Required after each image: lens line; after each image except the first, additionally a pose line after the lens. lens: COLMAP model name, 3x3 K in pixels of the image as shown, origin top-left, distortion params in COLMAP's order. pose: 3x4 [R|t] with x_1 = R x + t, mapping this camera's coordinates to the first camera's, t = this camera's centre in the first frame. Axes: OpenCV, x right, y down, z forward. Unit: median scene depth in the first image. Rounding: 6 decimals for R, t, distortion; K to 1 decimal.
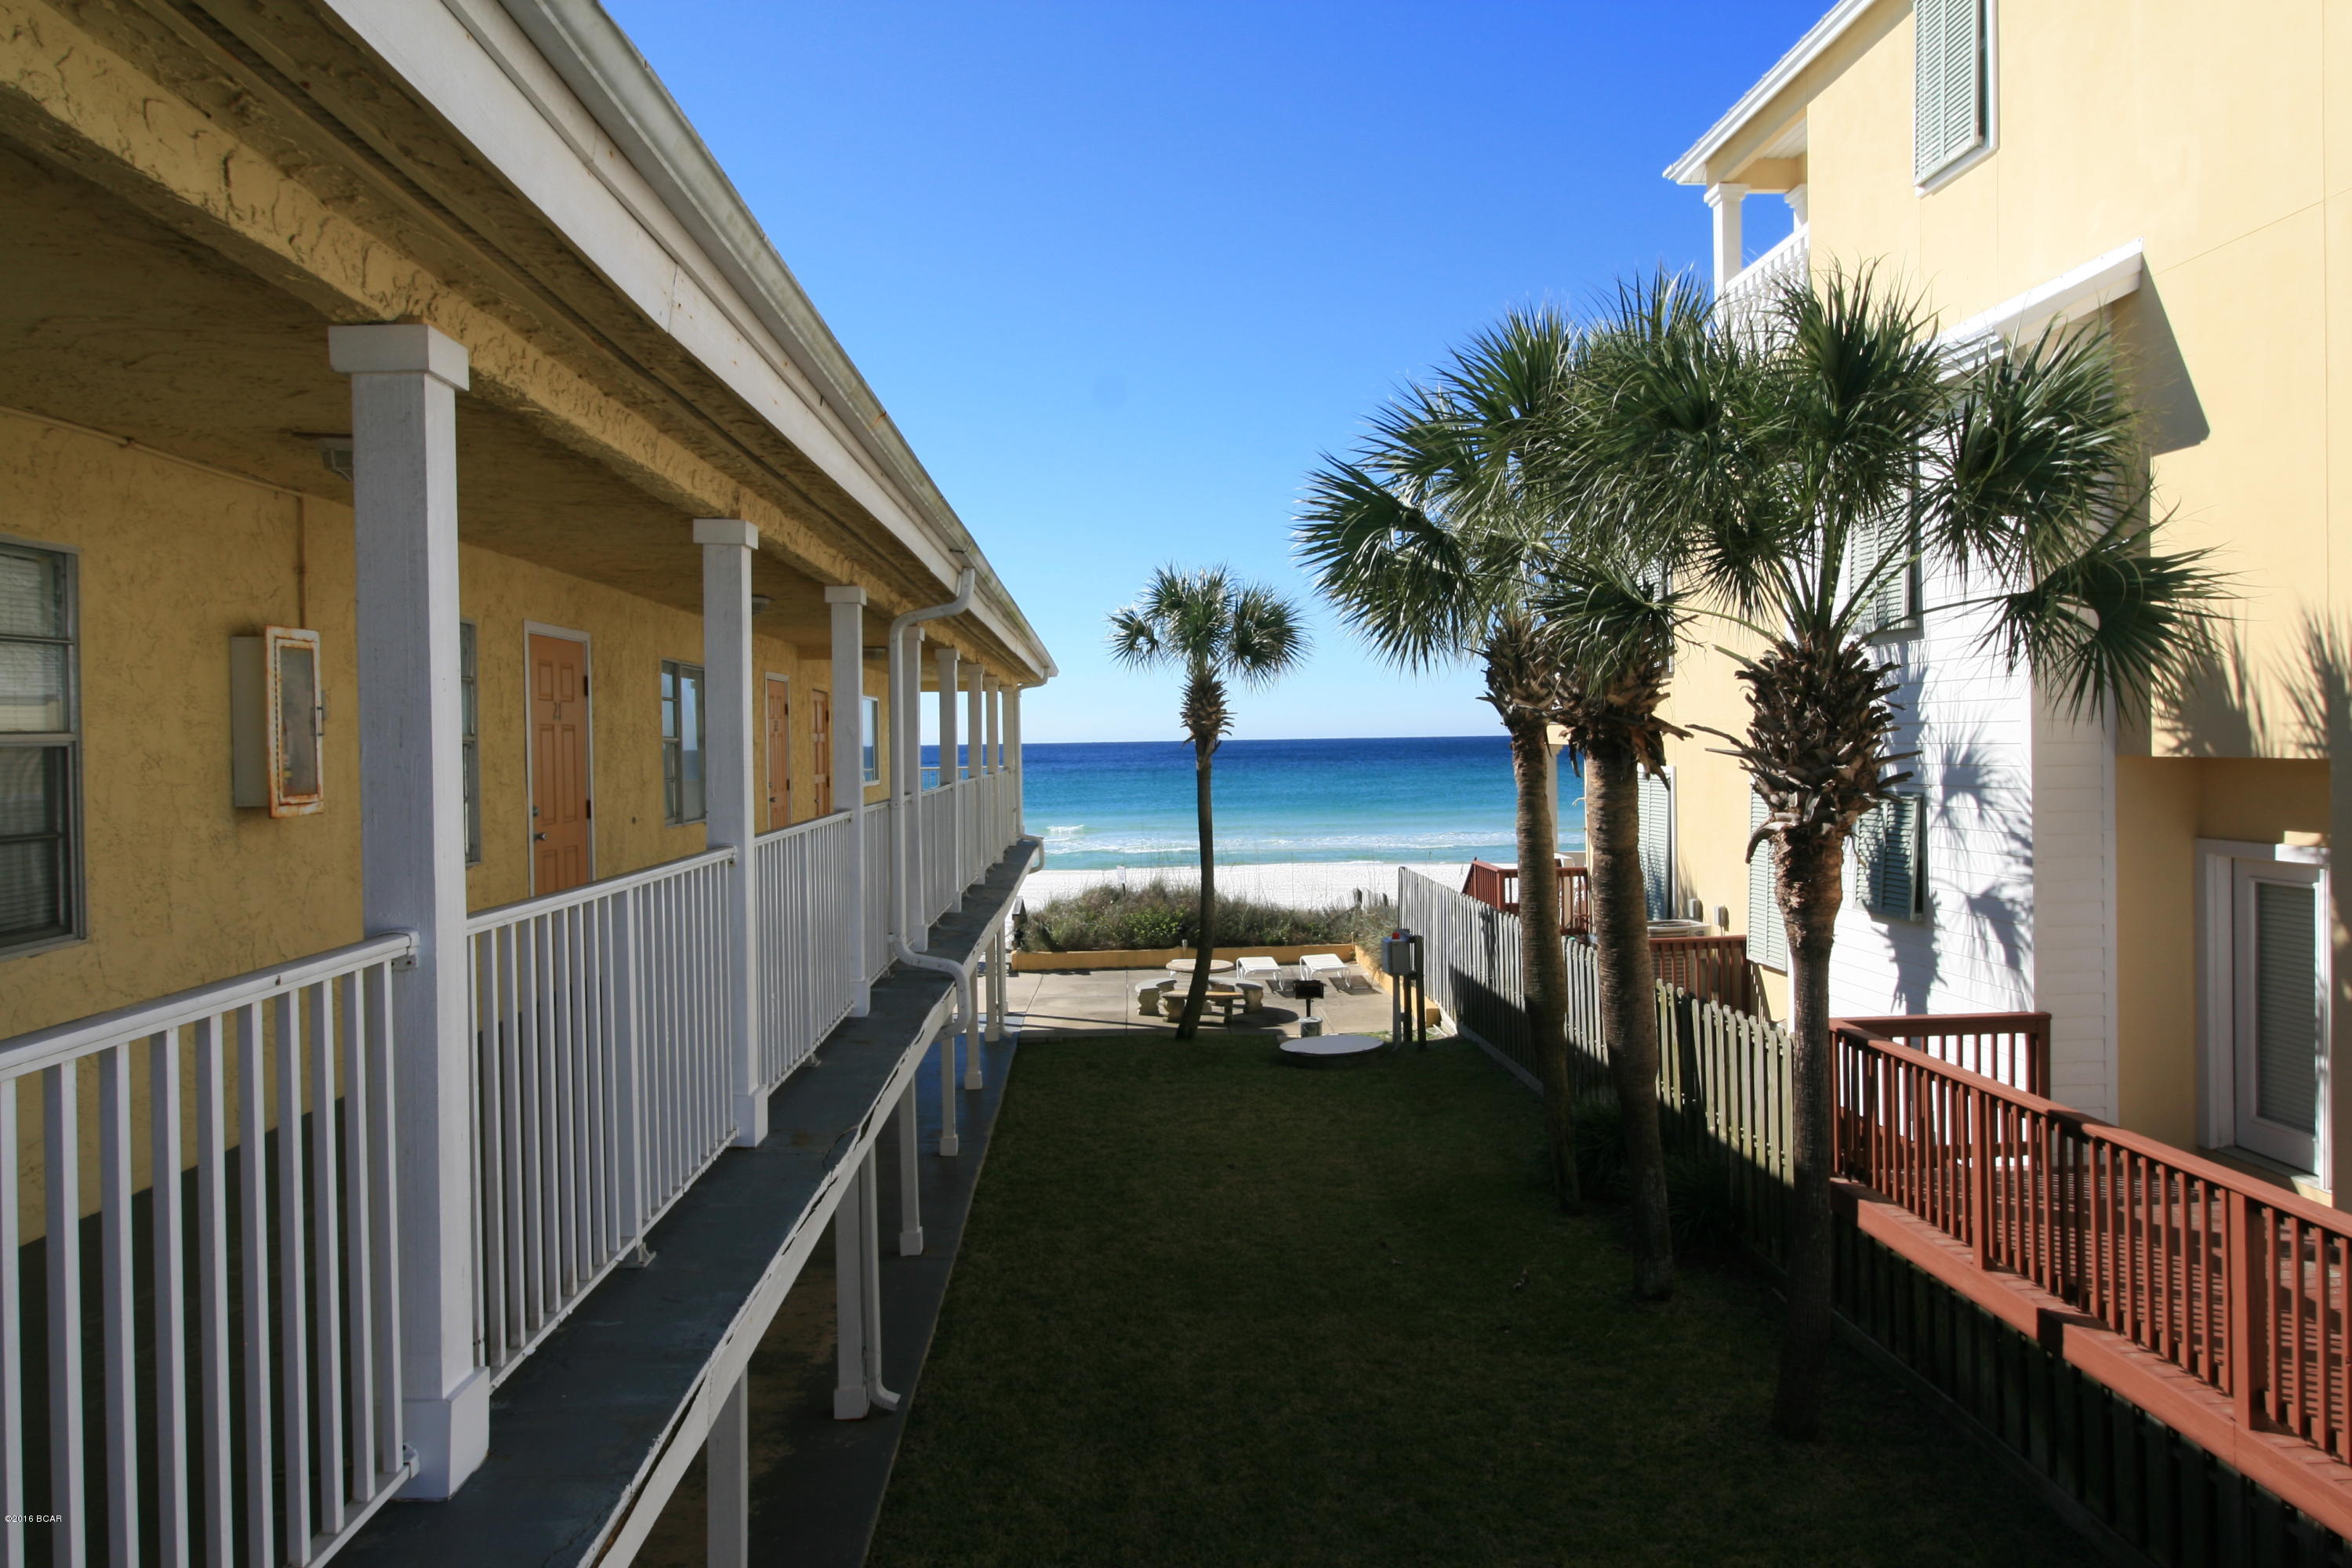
lens RADIAL K [[1525.2, 0, 1191.8], [0, 1525.2, 769.6], [0, 0, 1]] dist [0.009614, -0.010734]
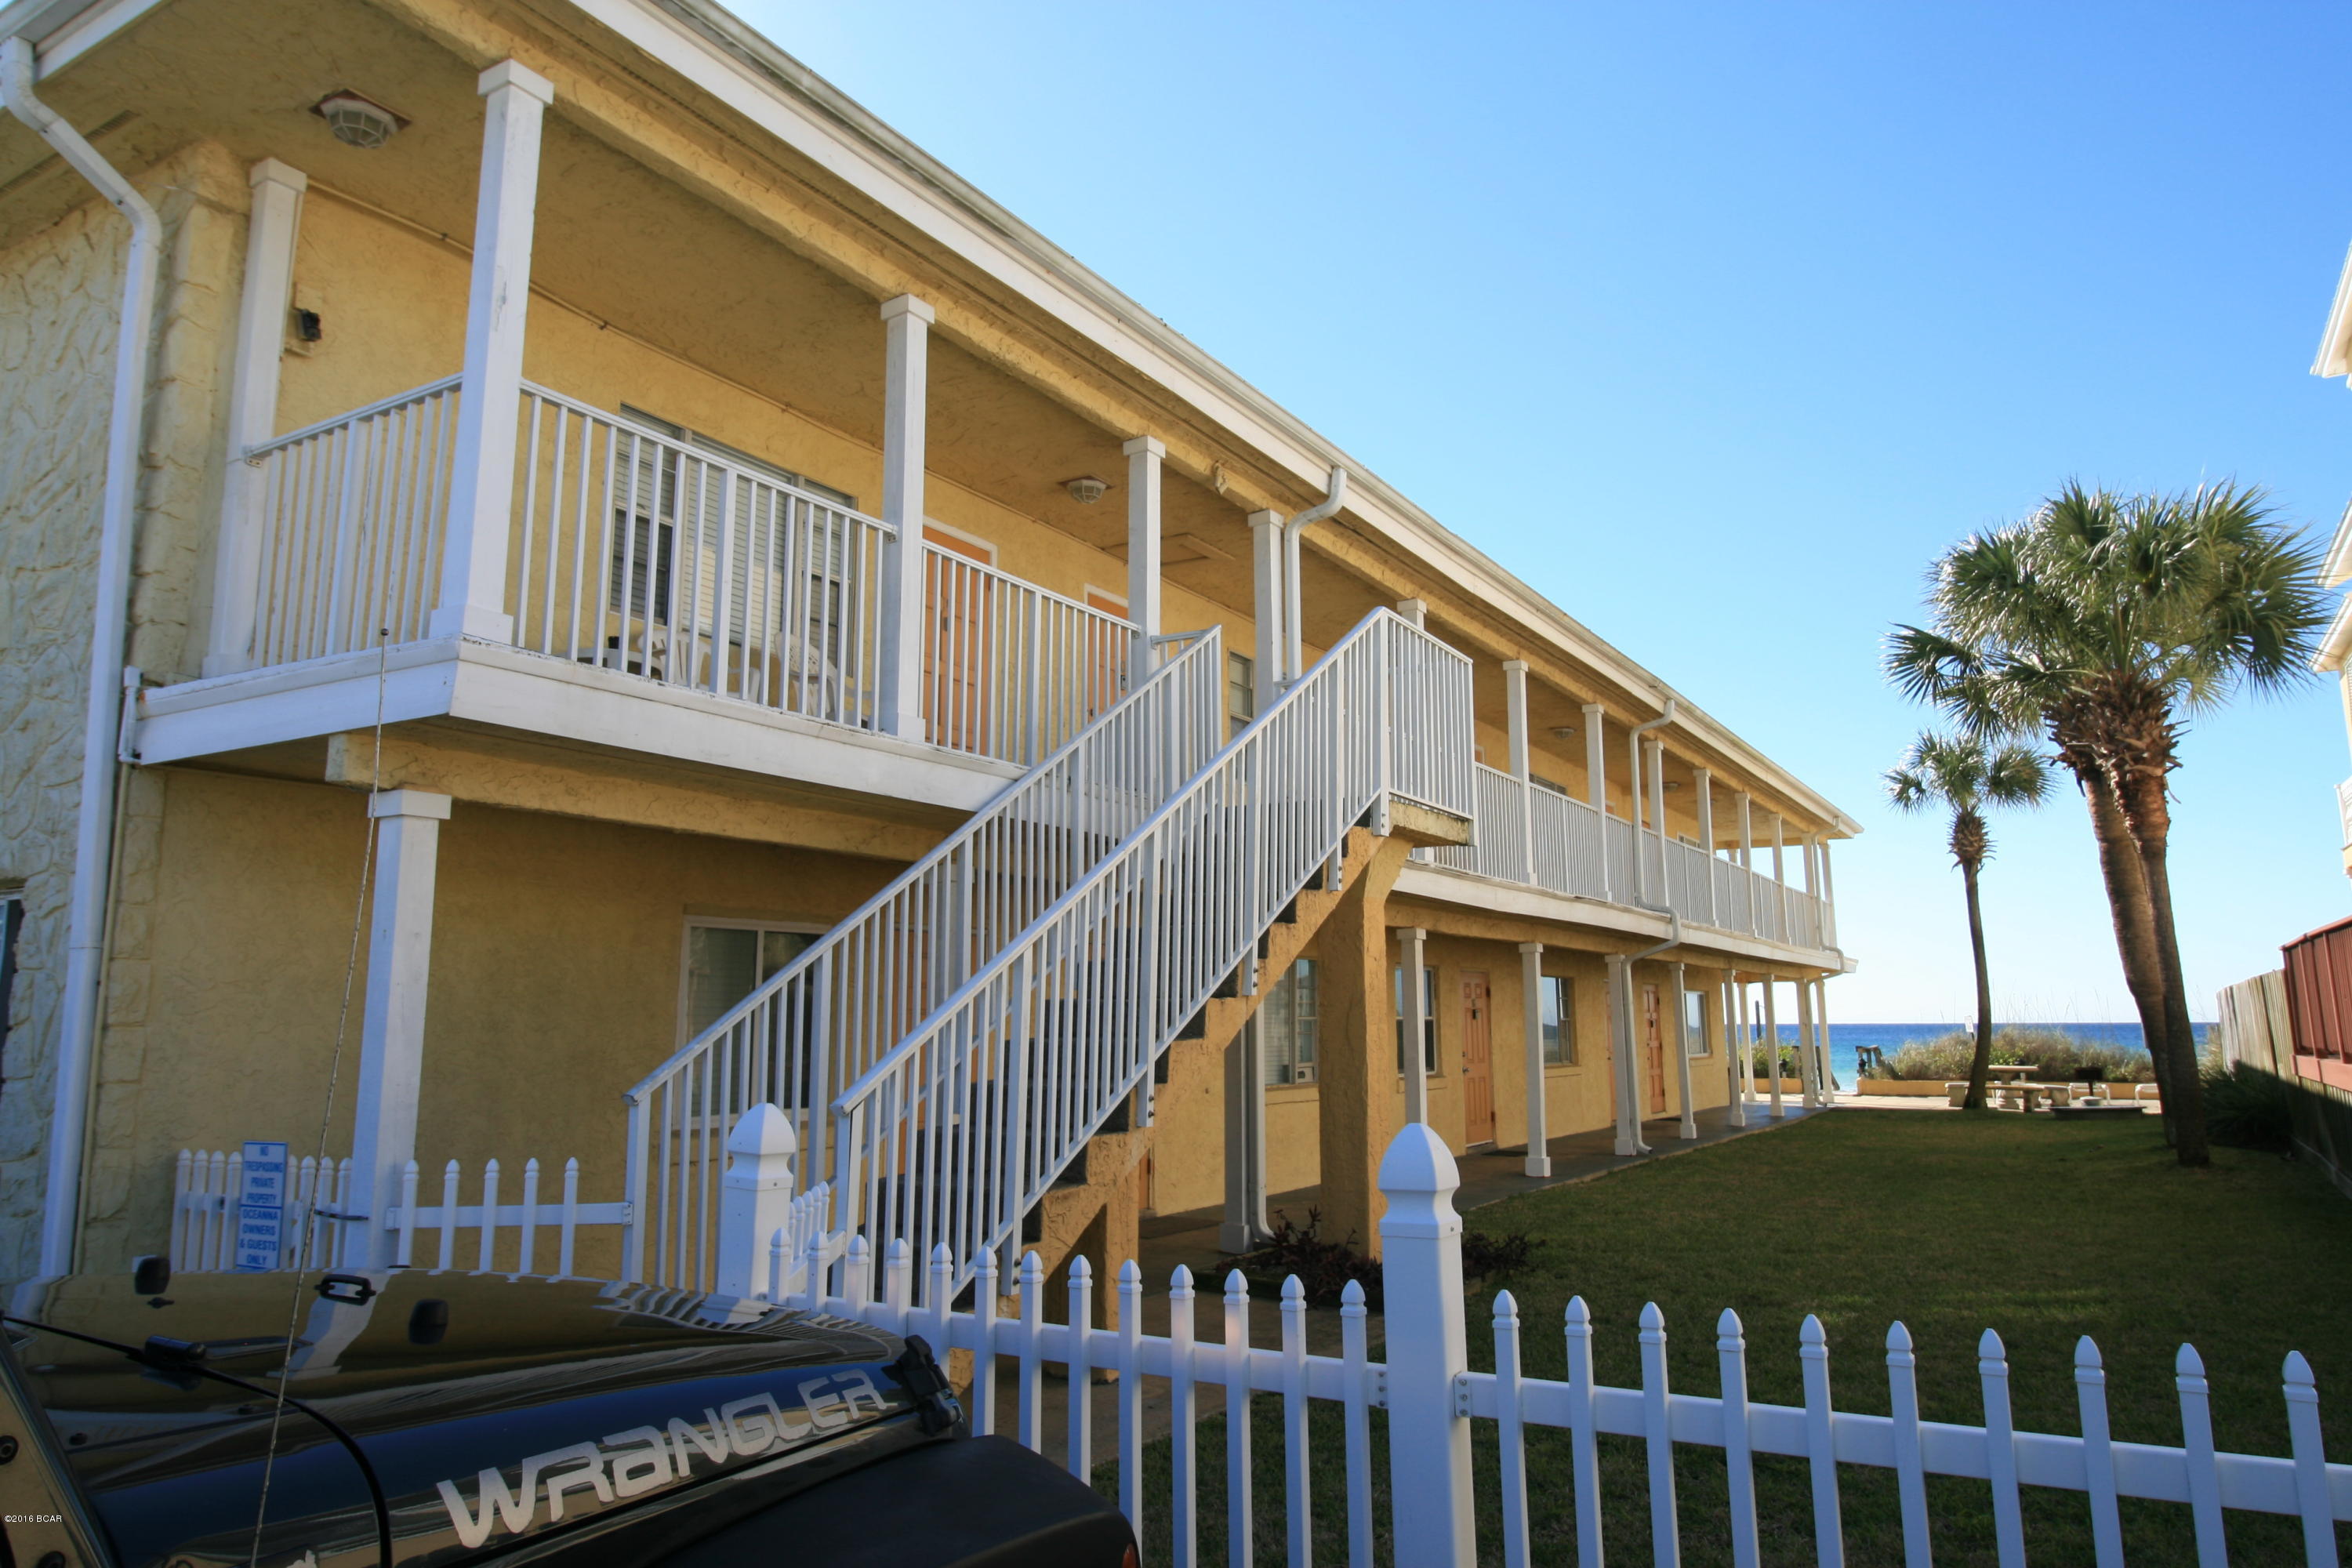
lens RADIAL K [[1525.2, 0, 1170.1], [0, 1525.2, 745.9], [0, 0, 1]] dist [0.009614, -0.010734]
pose [[0.817313, -0.090304, -0.569074, 0.398821], [-0.022680, 0.981835, -0.188378, 0.280416], [0.575748, 0.166871, 0.800418, -0.826342]]
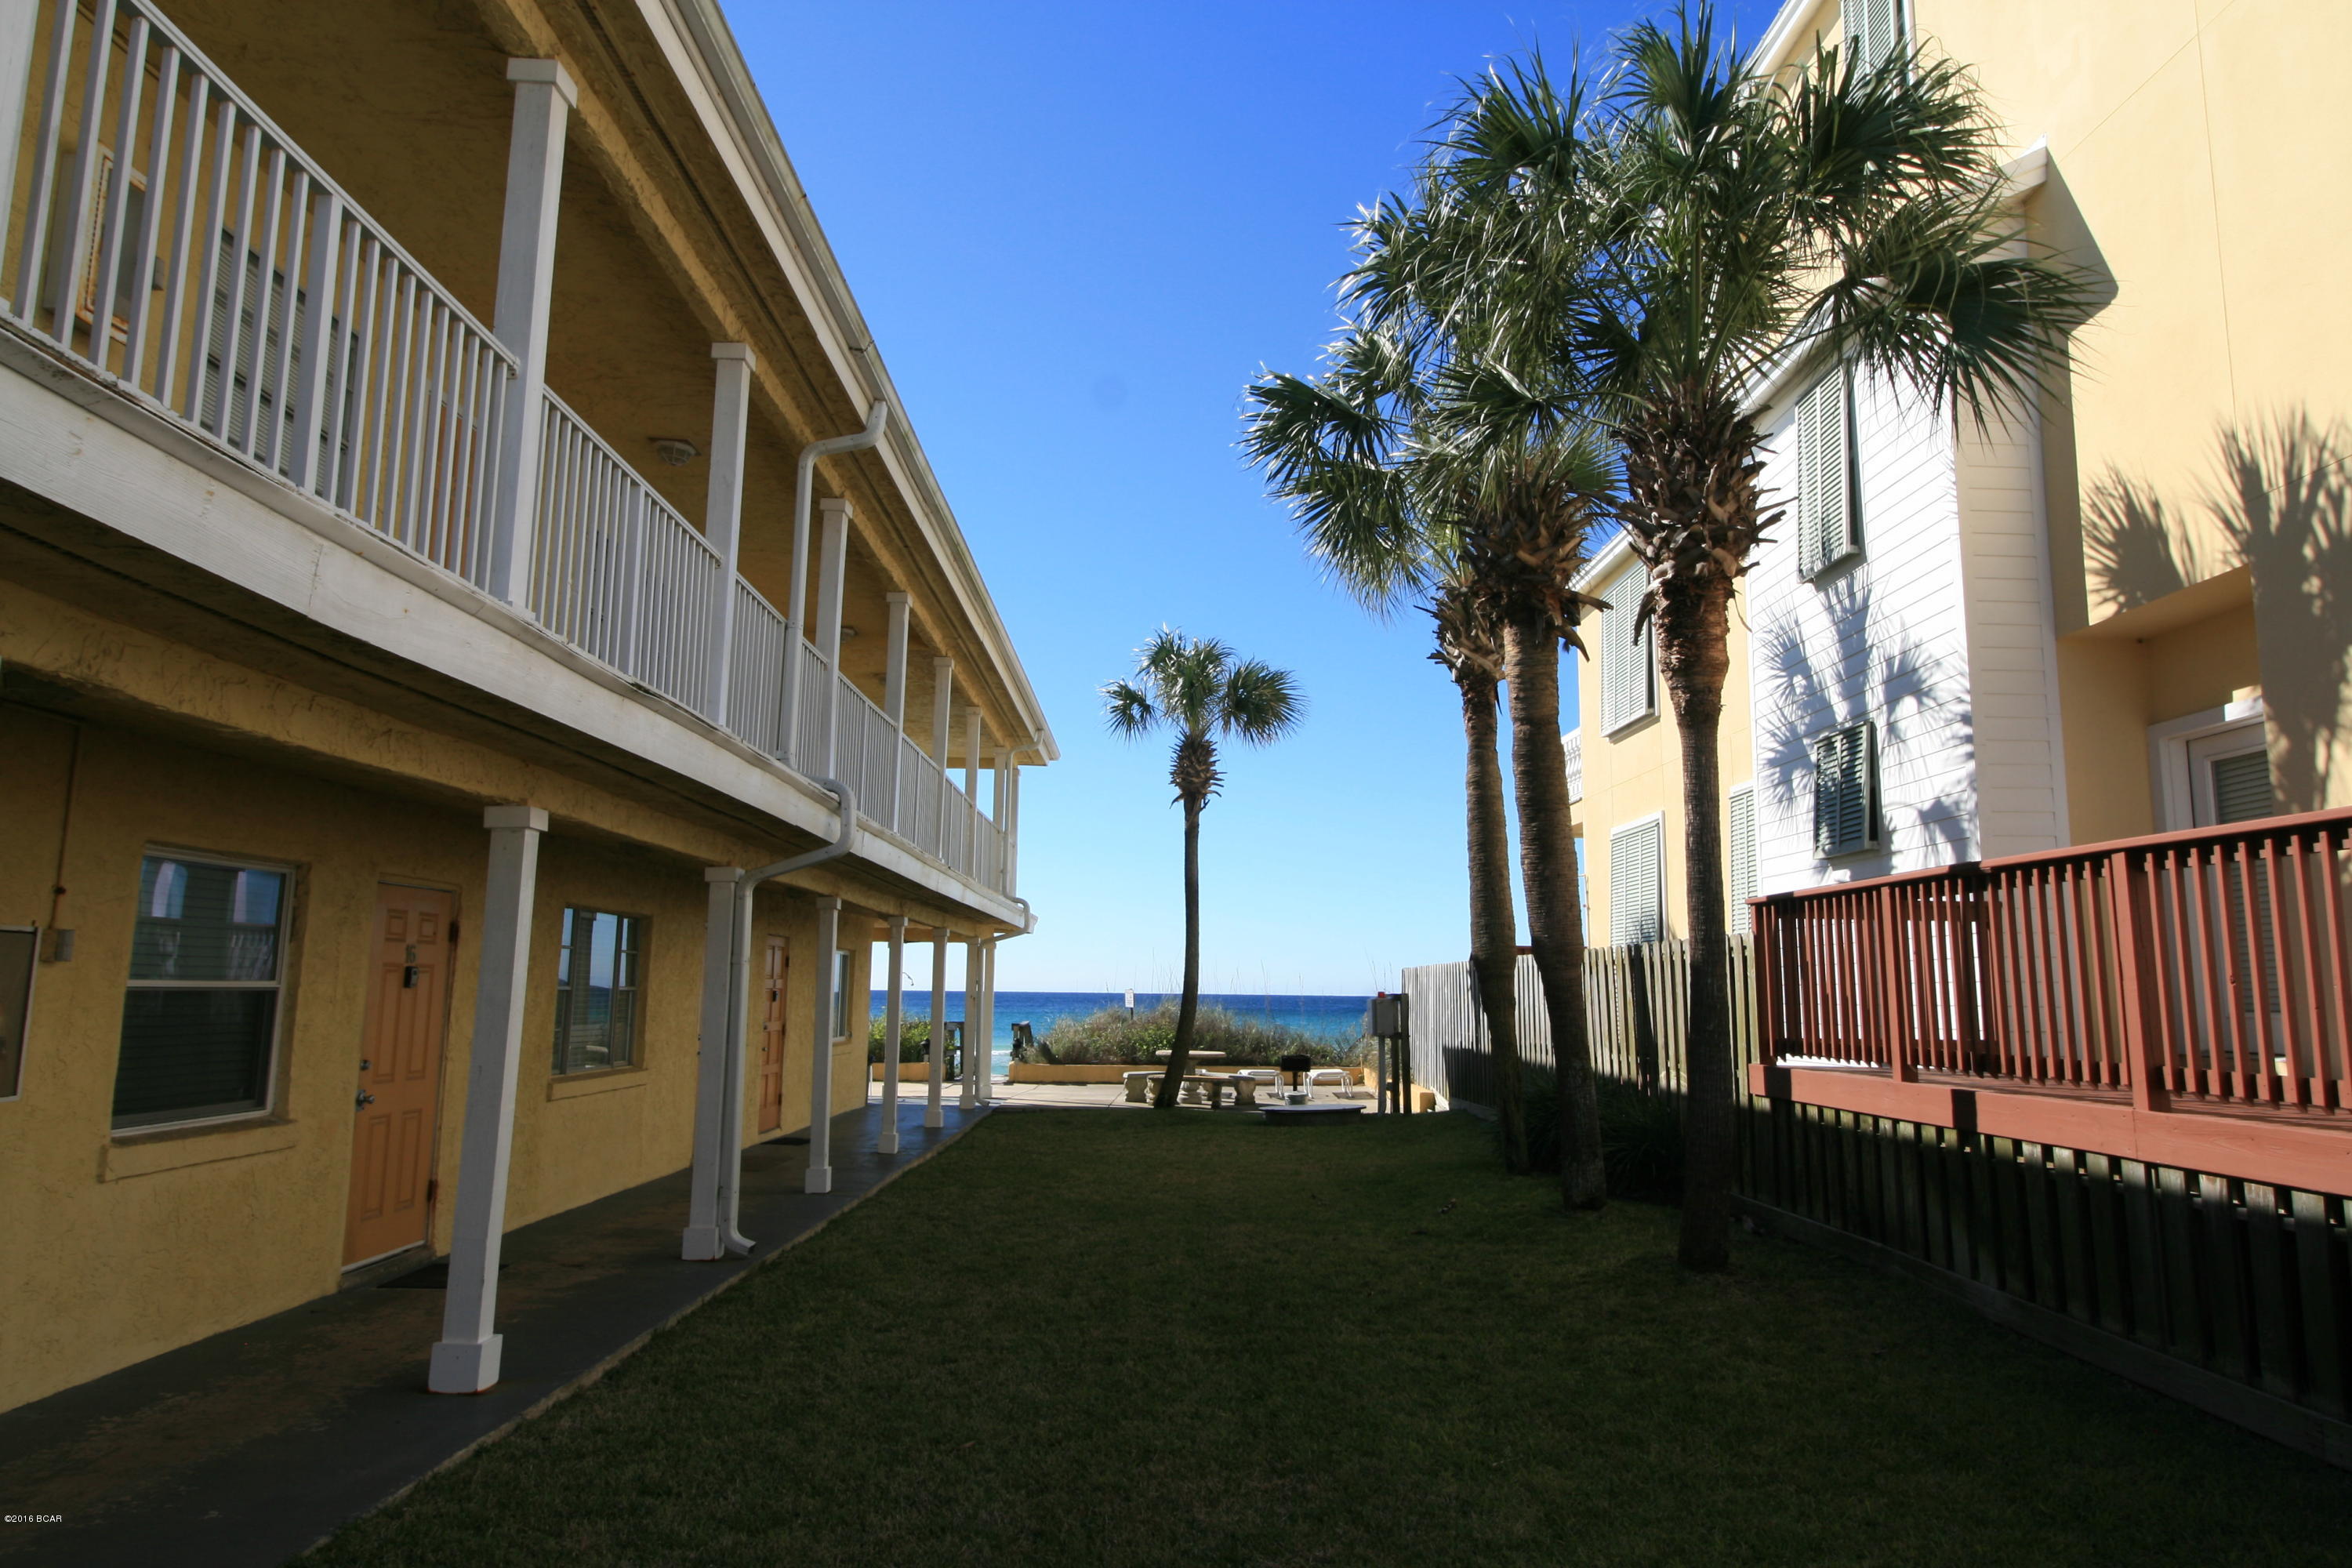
lens RADIAL K [[1525.2, 0, 1188.7], [0, 1525.2, 780.0], [0, 0, 1]] dist [0.009614, -0.010734]
pose [[0.998585, 0.022838, -0.048030, 0.108184], [-0.030242, 0.986721, -0.159582, 0.258406], [0.043747, 0.160808, 0.986016, 0.038265]]
